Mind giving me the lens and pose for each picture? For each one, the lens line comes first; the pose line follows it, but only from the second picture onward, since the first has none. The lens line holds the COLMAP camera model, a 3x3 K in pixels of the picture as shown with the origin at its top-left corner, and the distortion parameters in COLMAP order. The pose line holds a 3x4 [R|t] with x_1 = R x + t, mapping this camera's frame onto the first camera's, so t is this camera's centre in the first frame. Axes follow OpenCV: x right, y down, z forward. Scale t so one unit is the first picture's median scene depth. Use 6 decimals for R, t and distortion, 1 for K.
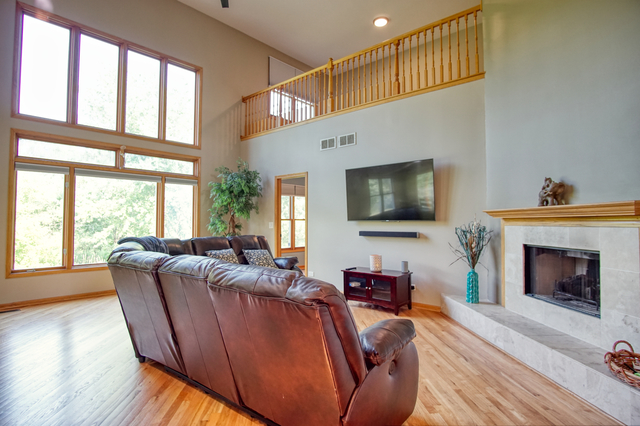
lens RADIAL K [[342.2, 0, 317.0], [0, 342.2, 211.1], [0, 0, 1]] dist [-0.037700, 0.009588]
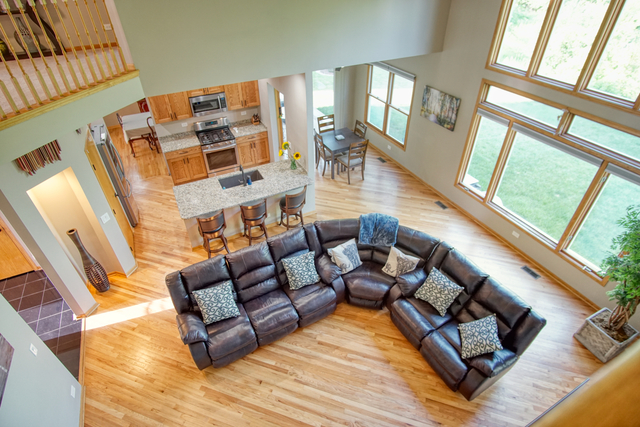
lens RADIAL K [[342.2, 0, 315.9], [0, 342.2, 213.0], [0, 0, 1]] dist [-0.037700, 0.009588]
pose [[-0.380932, 0.566548, -0.730694, 0.562221], [0.045225, 0.800750, 0.597289, -0.773040], [0.923496, 0.194481, -0.330654, 1.199266]]
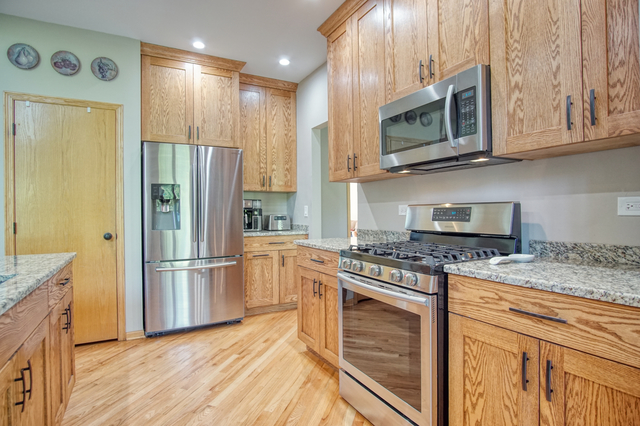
lens RADIAL K [[342.2, 0, 316.7], [0, 342.2, 213.0], [0, 0, 1]] dist [-0.037700, 0.009588]
pose [[-0.936628, 0.005570, 0.350281, -1.042034], [-0.004623, 0.999590, -0.028256, 0.029069], [-0.350294, -0.028085, -0.936218, 0.381584]]
